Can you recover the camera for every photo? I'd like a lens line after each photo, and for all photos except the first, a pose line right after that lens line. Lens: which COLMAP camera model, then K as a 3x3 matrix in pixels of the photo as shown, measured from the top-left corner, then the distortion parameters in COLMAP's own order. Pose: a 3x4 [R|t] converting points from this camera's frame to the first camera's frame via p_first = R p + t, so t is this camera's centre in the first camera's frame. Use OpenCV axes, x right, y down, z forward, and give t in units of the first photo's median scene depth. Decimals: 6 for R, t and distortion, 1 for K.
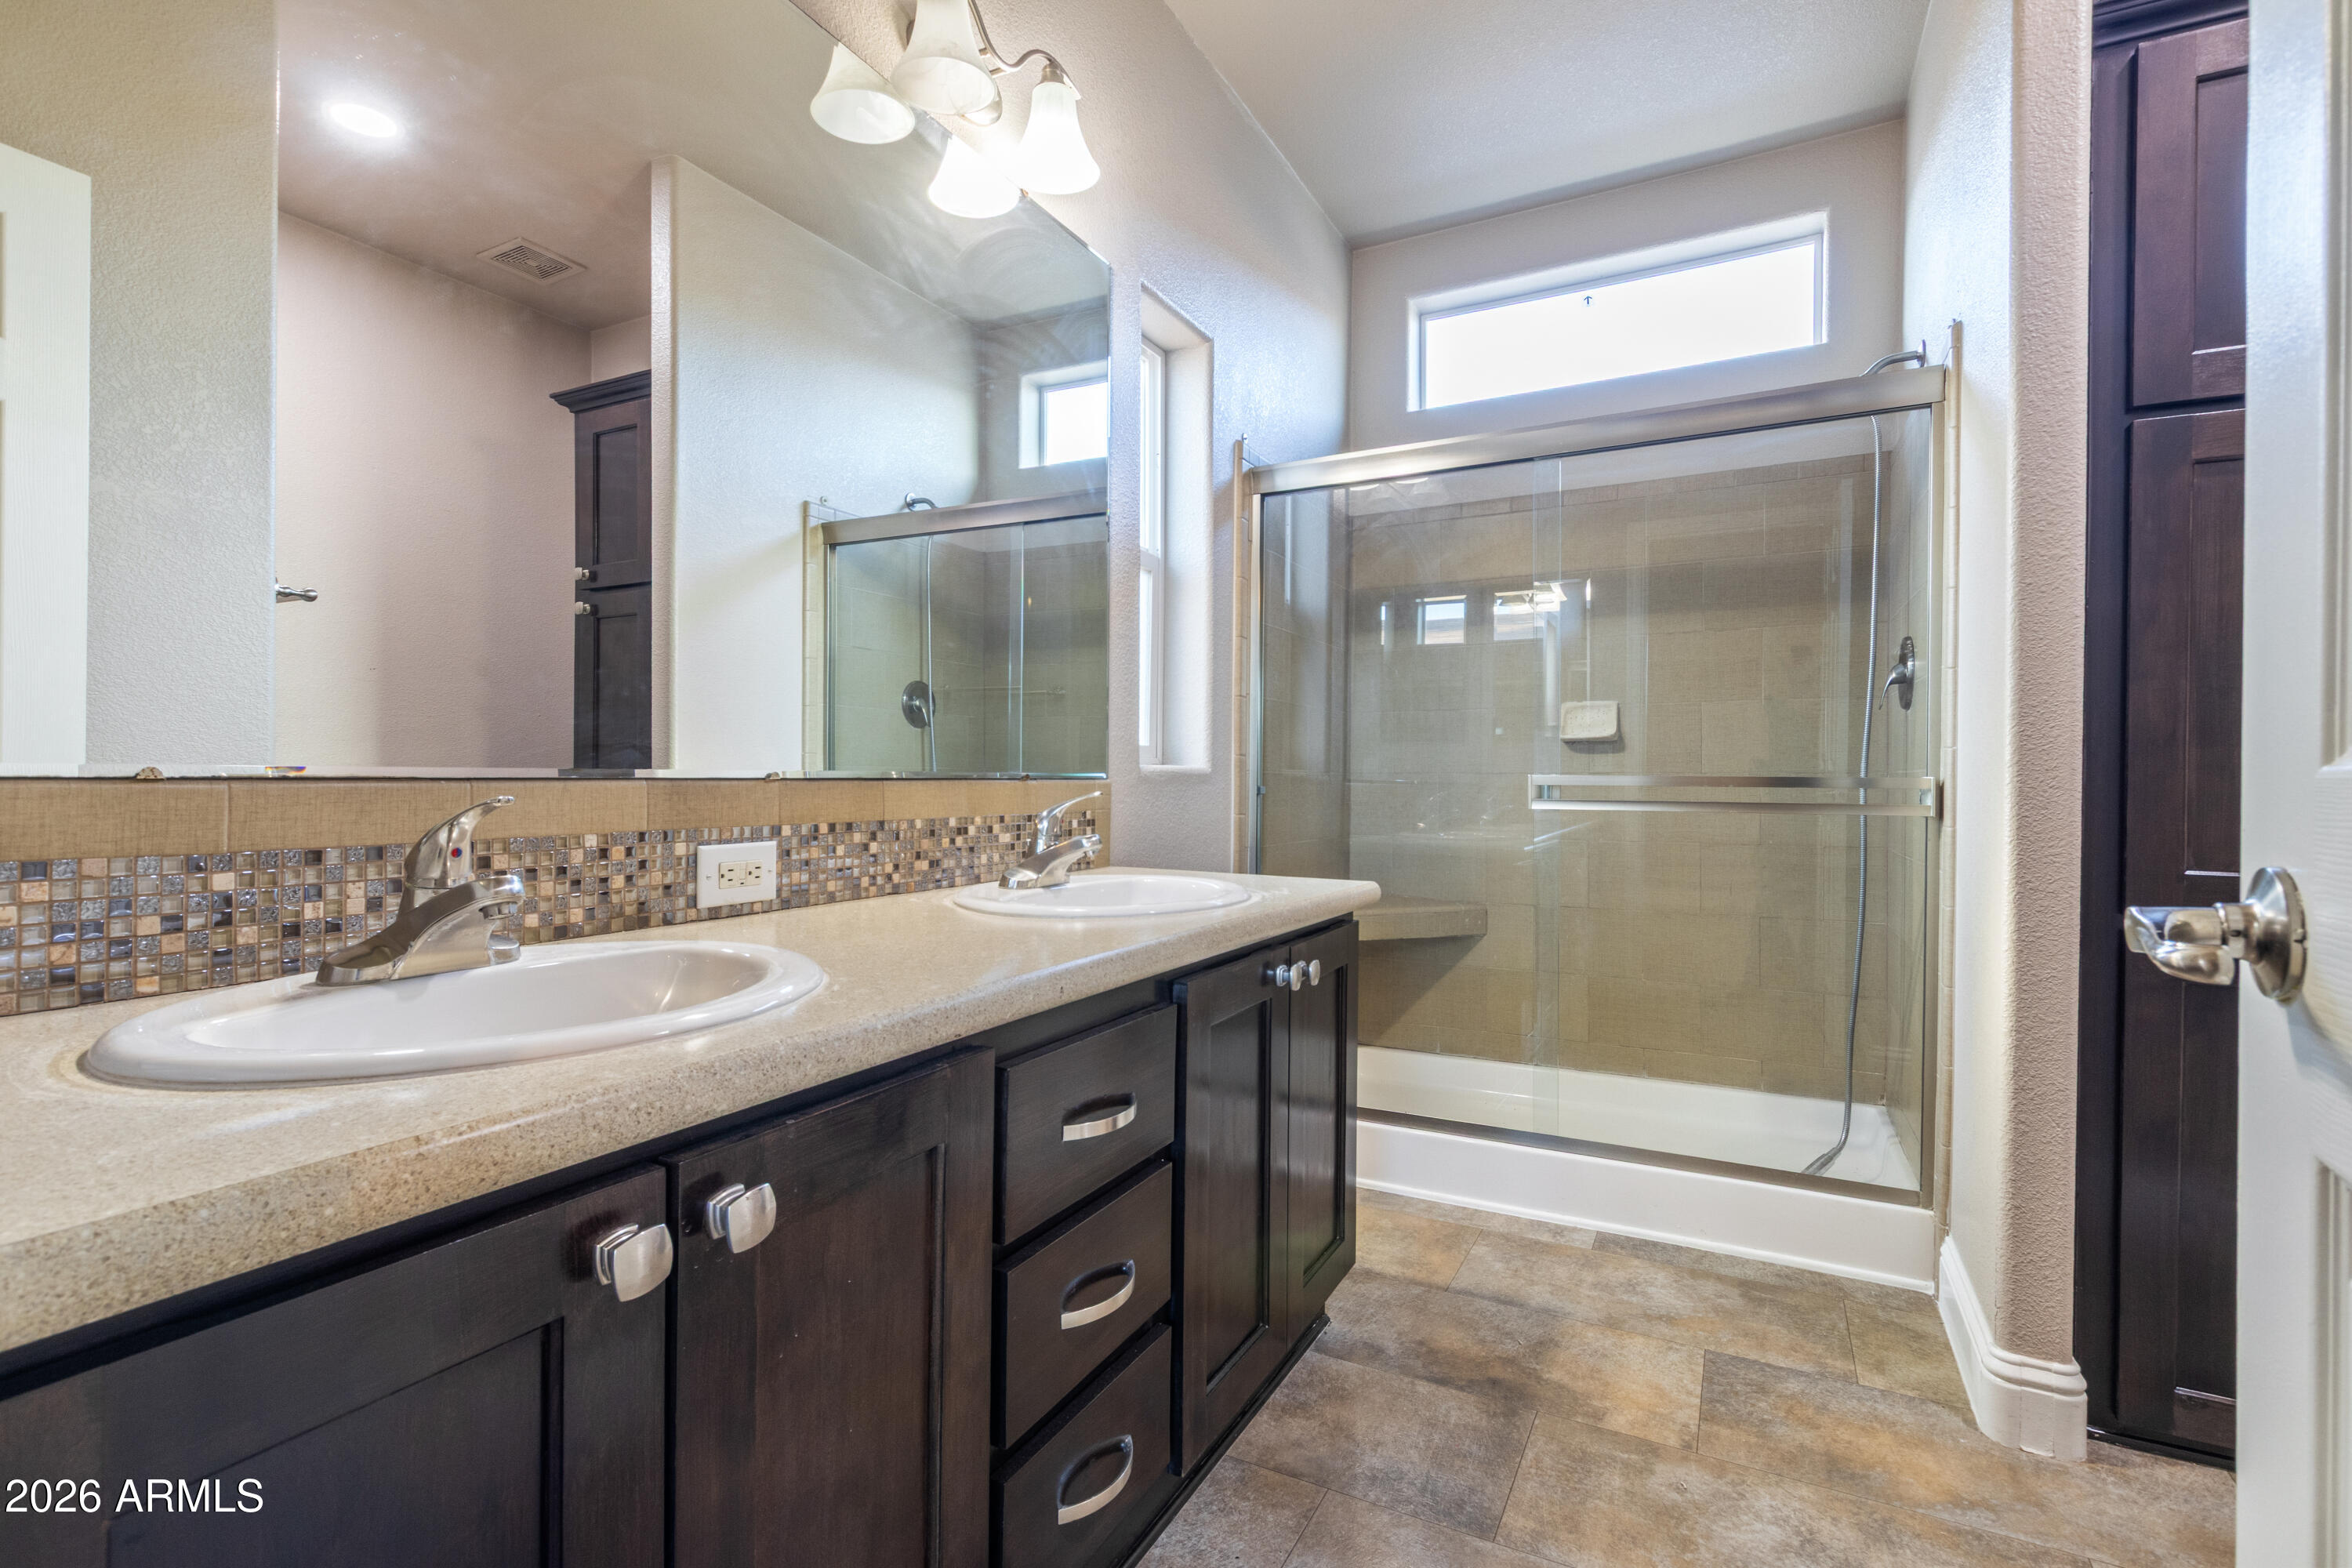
lens RADIAL K [[1076.4, 0, 1180.6], [0, 1076.4, 791.3], [0, 0, 1]] dist [-0.000144, -0.000392]
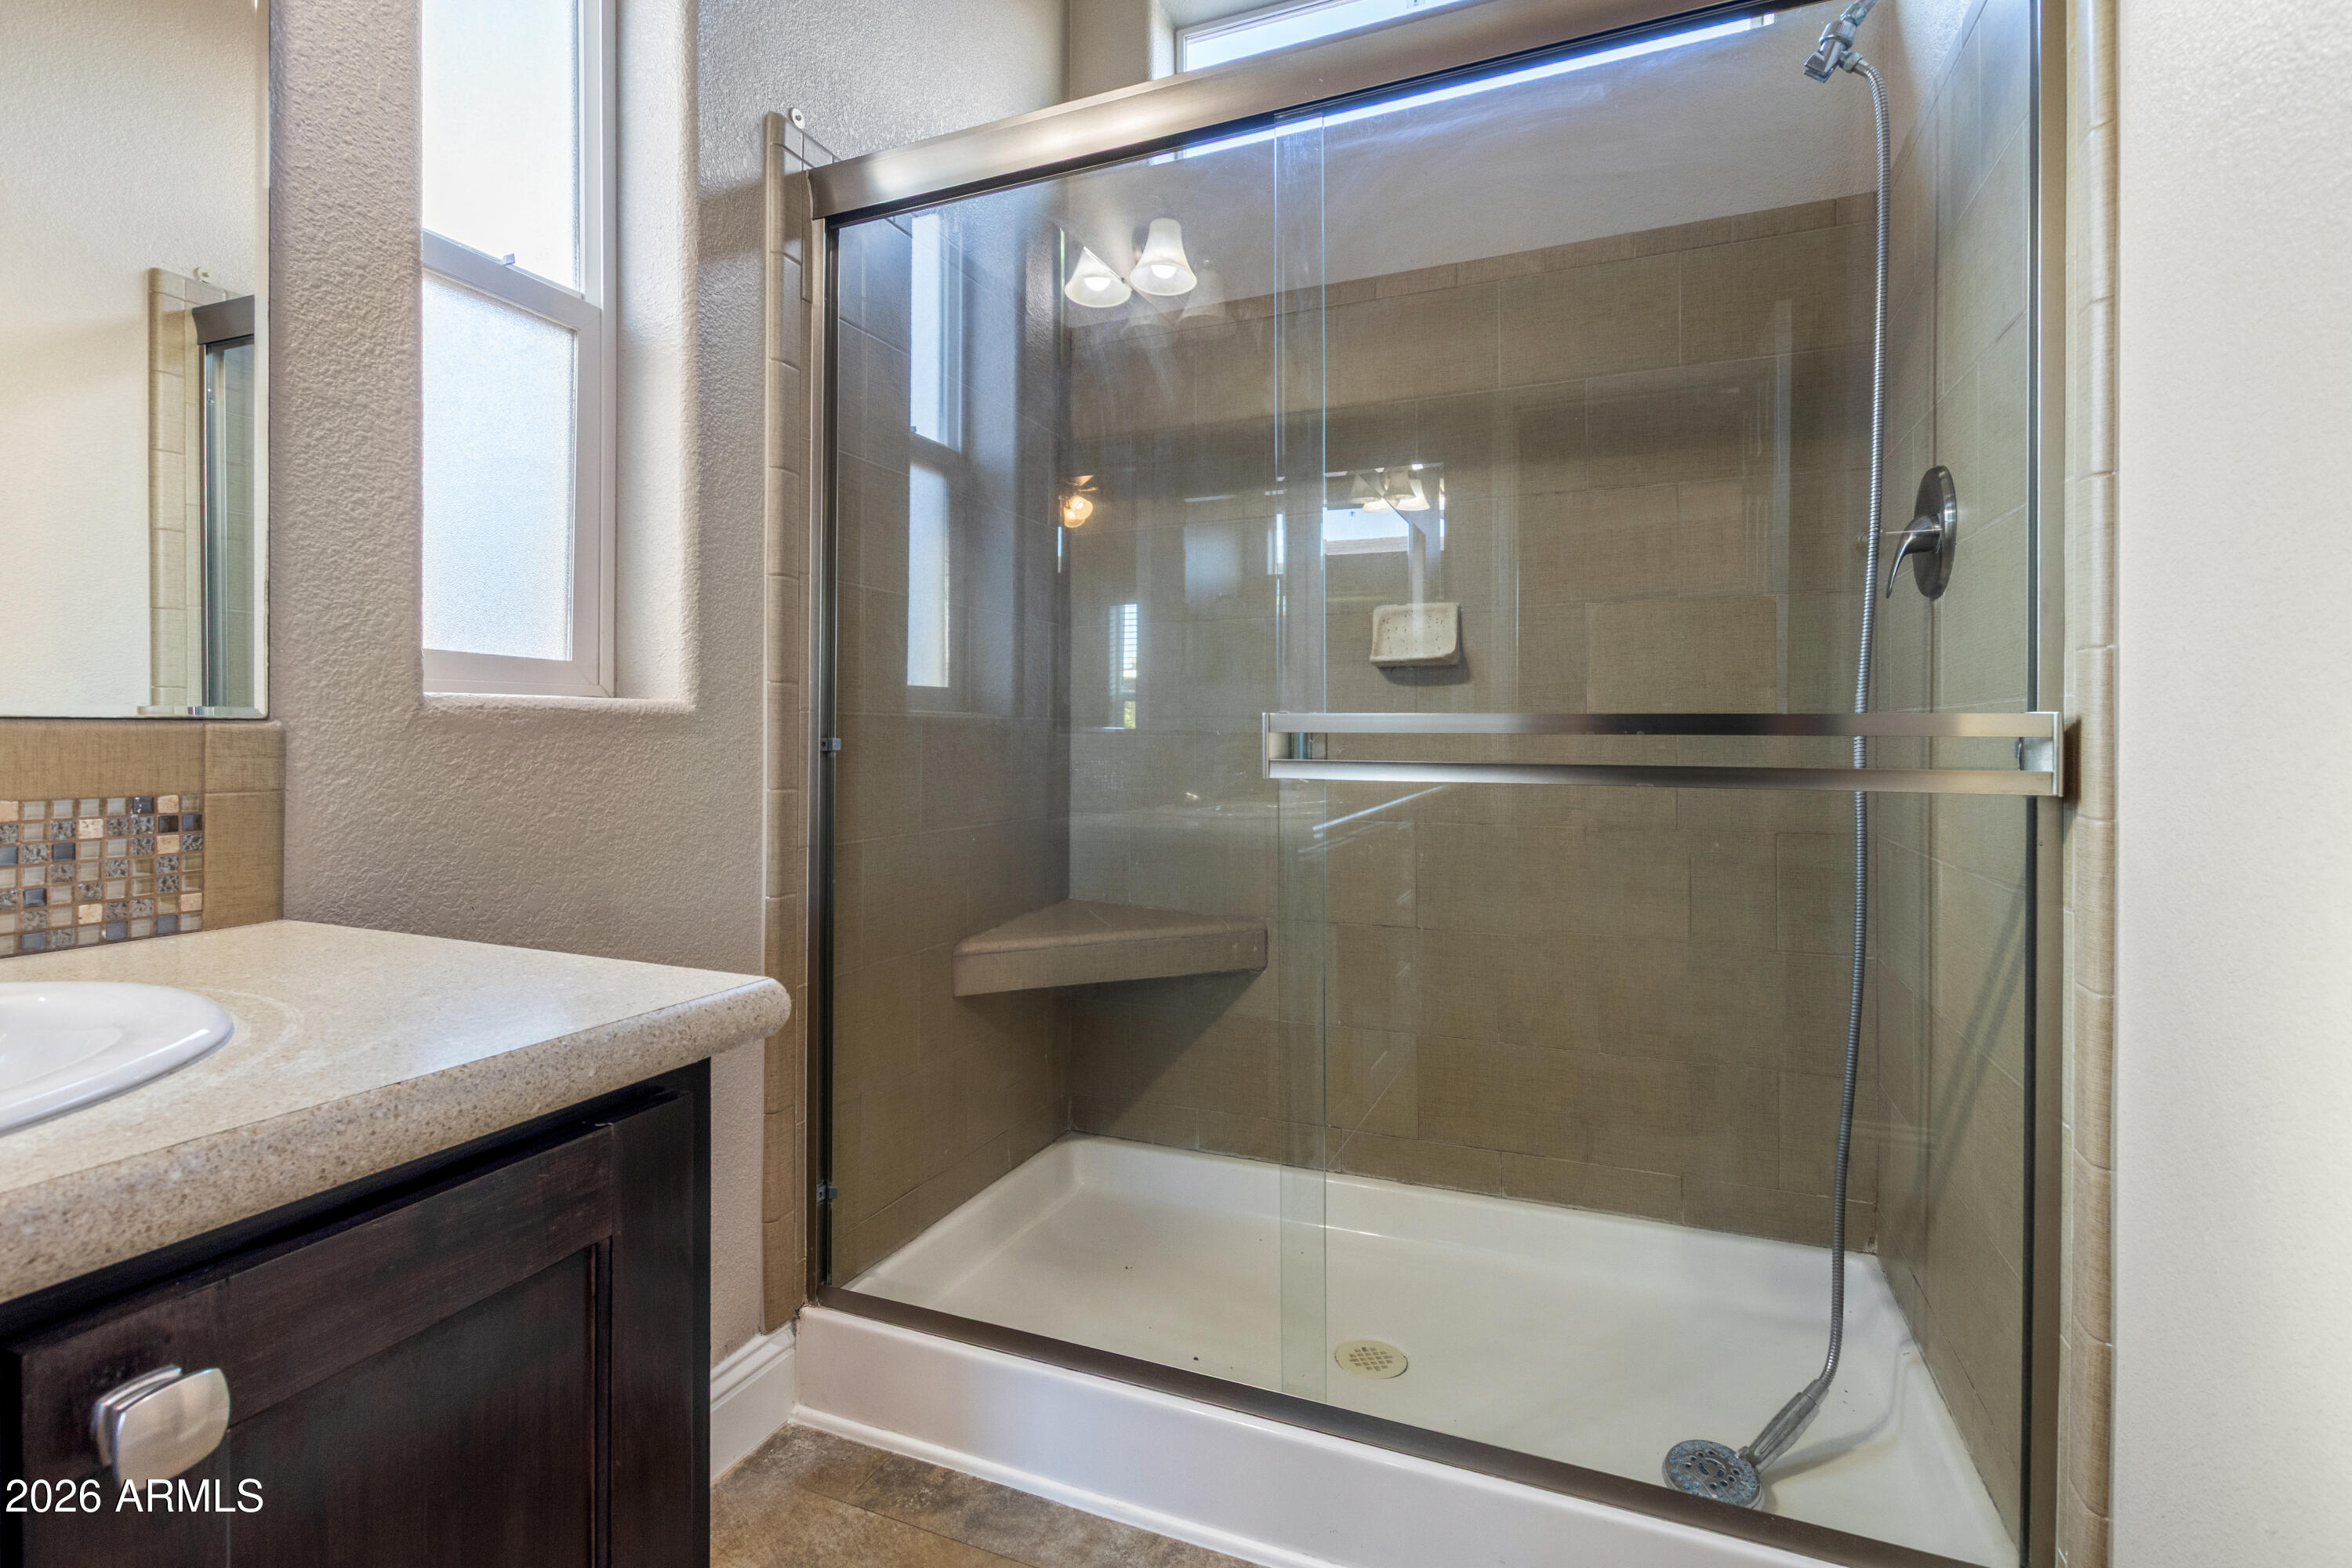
lens RADIAL K [[1085.4, 0, 1180.8], [0, 1085.4, 739.6], [0, 0, 1]] dist [0.003041, -0.000246]
pose [[0.996469, -0.003467, 0.083895, 0.209445], [0.004027, 0.999971, -0.006510, 0.000616], [-0.083870, 0.006825, 0.996453, 0.418040]]
